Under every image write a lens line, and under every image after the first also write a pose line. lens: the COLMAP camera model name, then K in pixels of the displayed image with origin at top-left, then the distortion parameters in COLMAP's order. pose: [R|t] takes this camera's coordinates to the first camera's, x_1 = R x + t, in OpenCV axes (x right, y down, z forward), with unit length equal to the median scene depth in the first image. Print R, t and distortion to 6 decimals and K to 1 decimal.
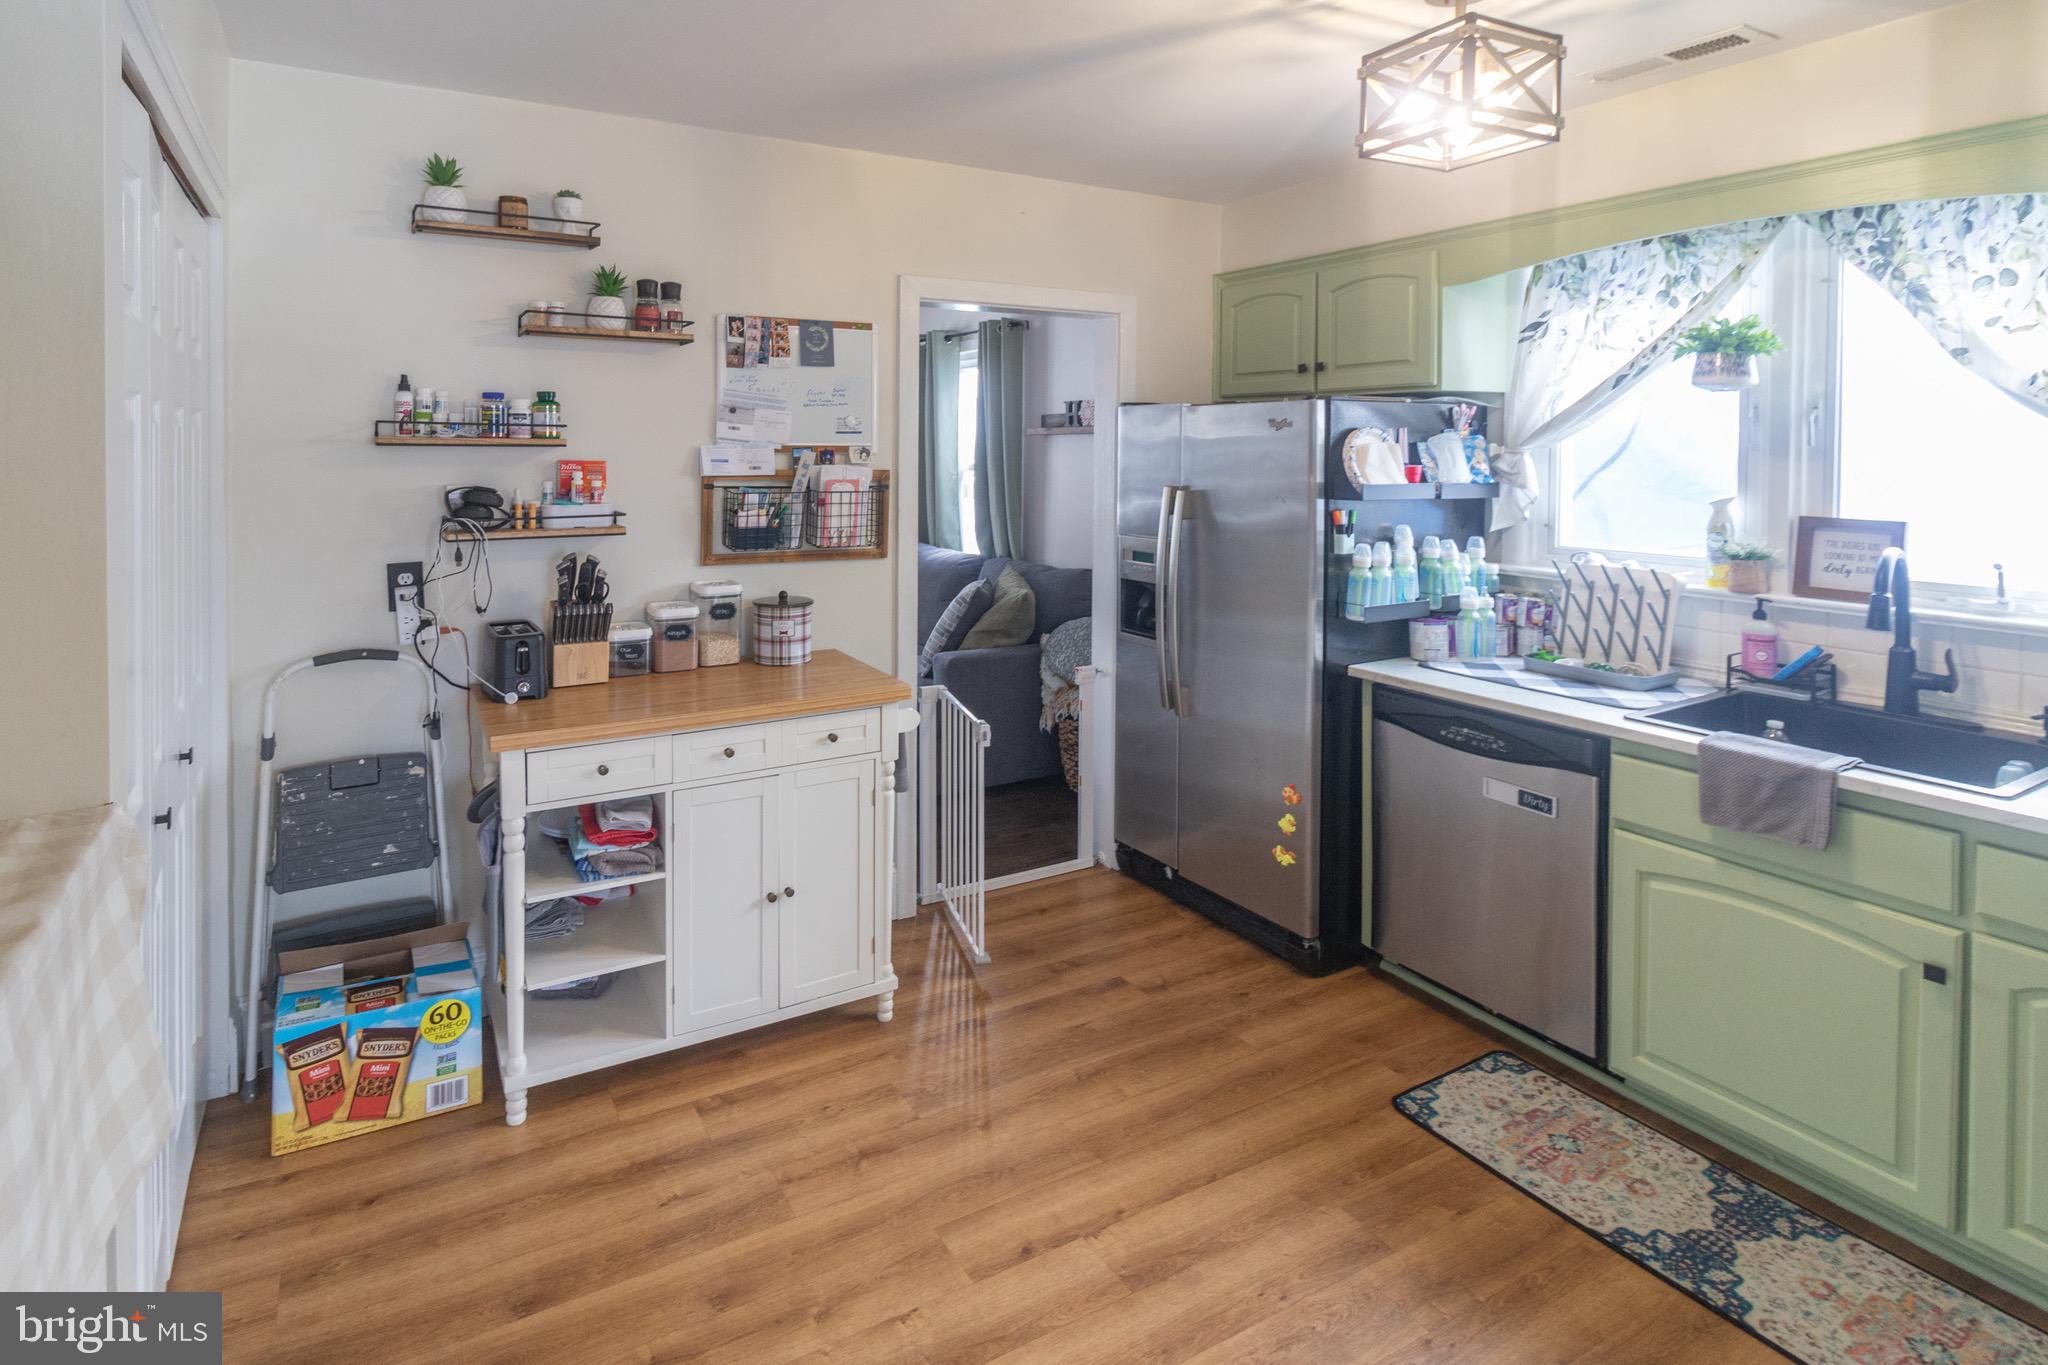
lens RADIAL K [[1042.4, 0, 978.1], [0, 1042.4, 699.5], [0, 0, 1]] dist [-0.003738, -0.000776]
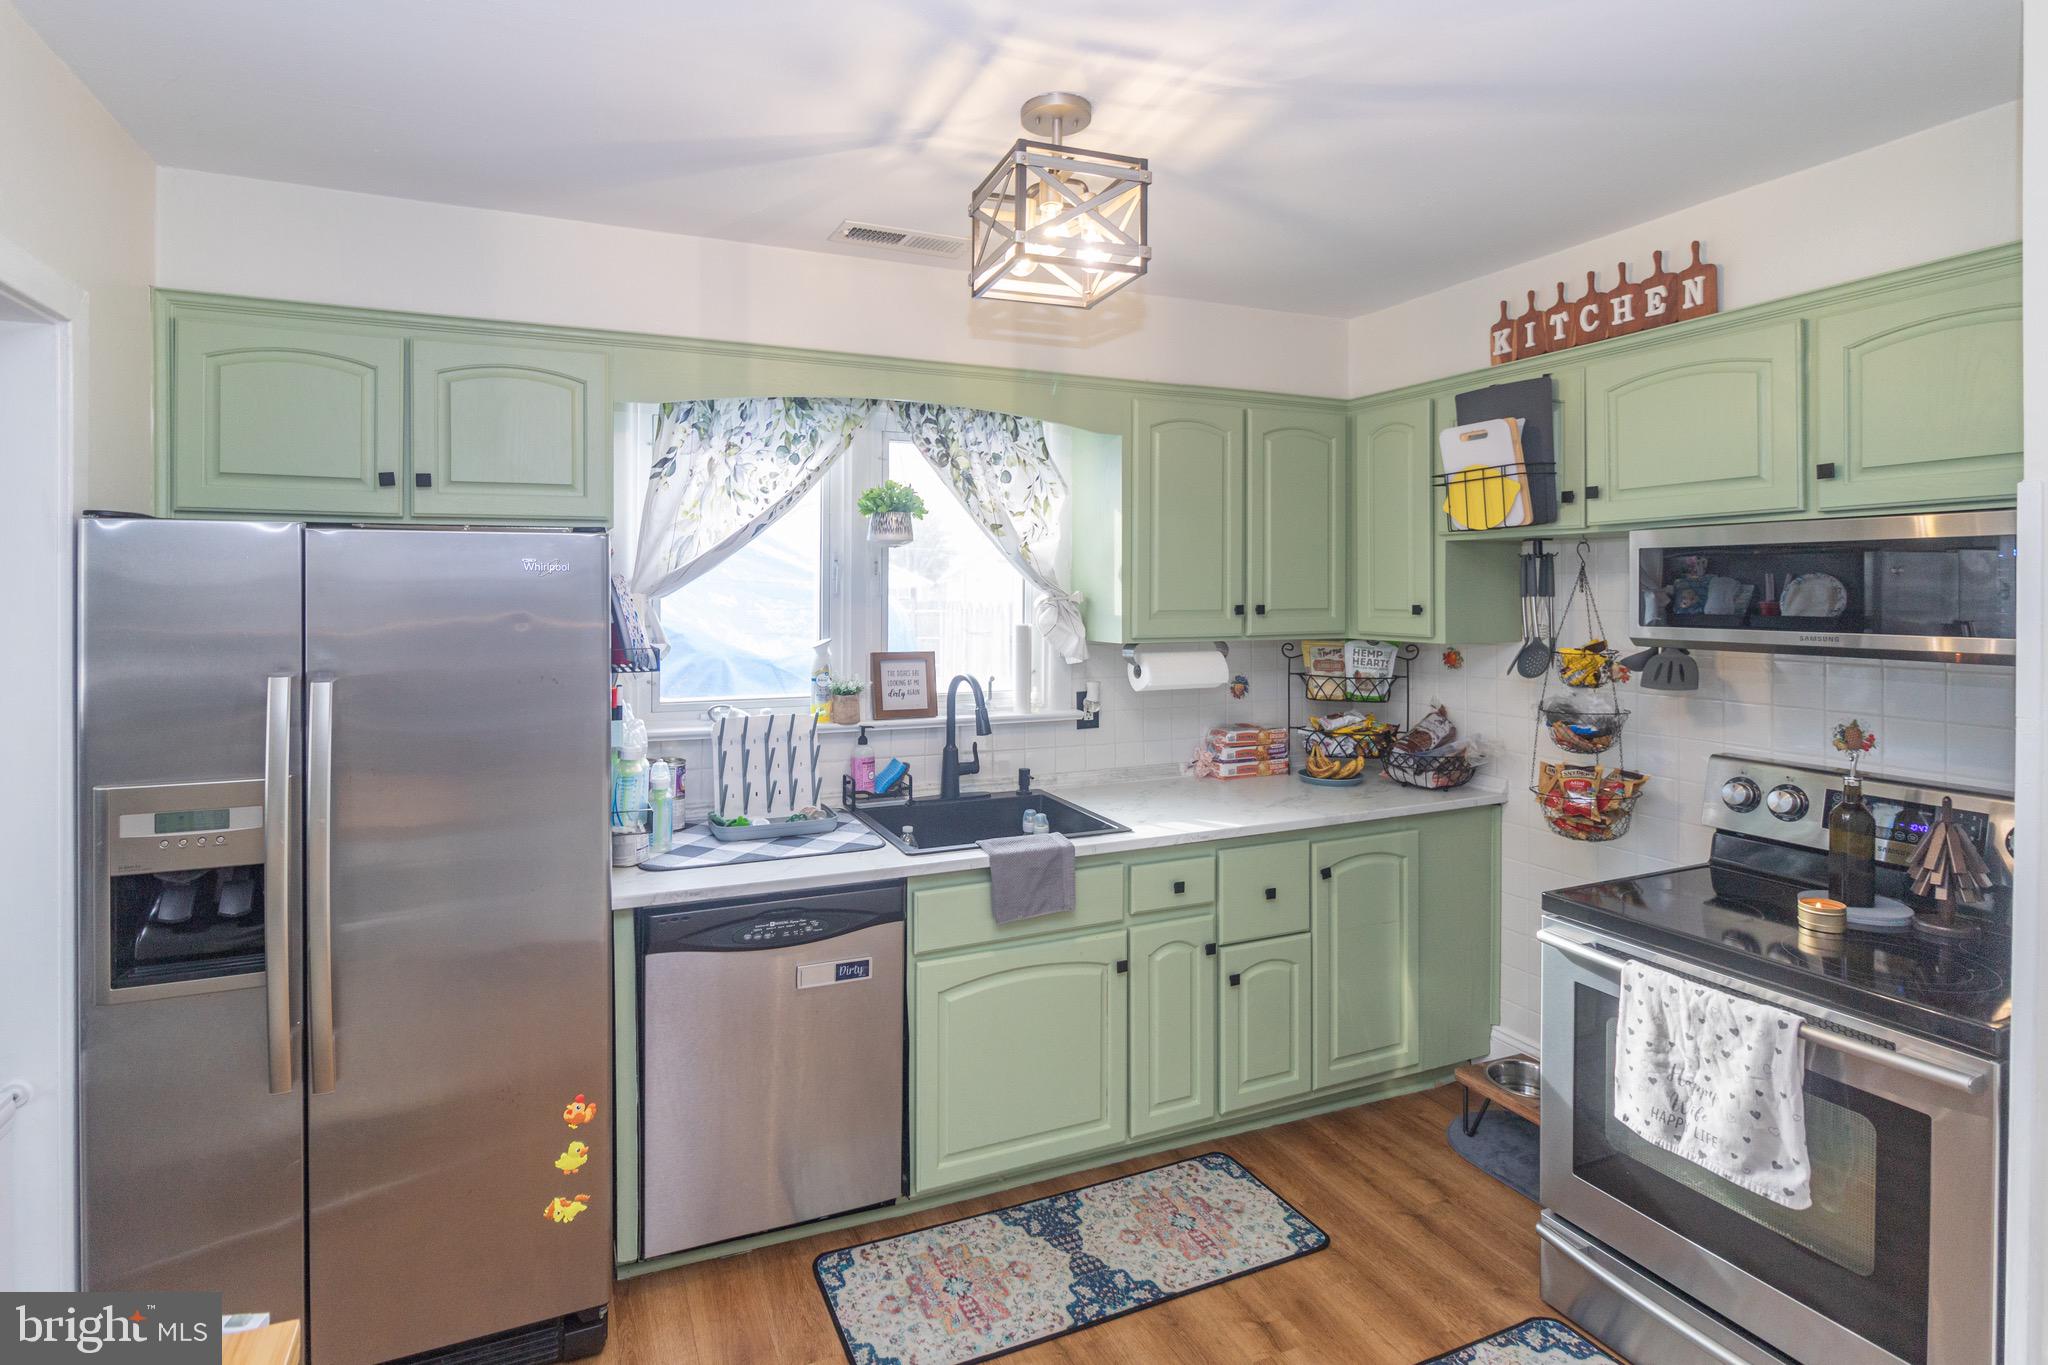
lens RADIAL K [[1042.4, 0, 978.1], [0, 1042.4, 699.5], [0, 0, 1]] dist [-0.003738, -0.000776]
pose [[0.130003, -0.107117, 0.985710, -0.356094], [0.231016, 0.970059, 0.074947, -0.187616], [-0.964225, 0.217972, 0.150857, 0.727857]]
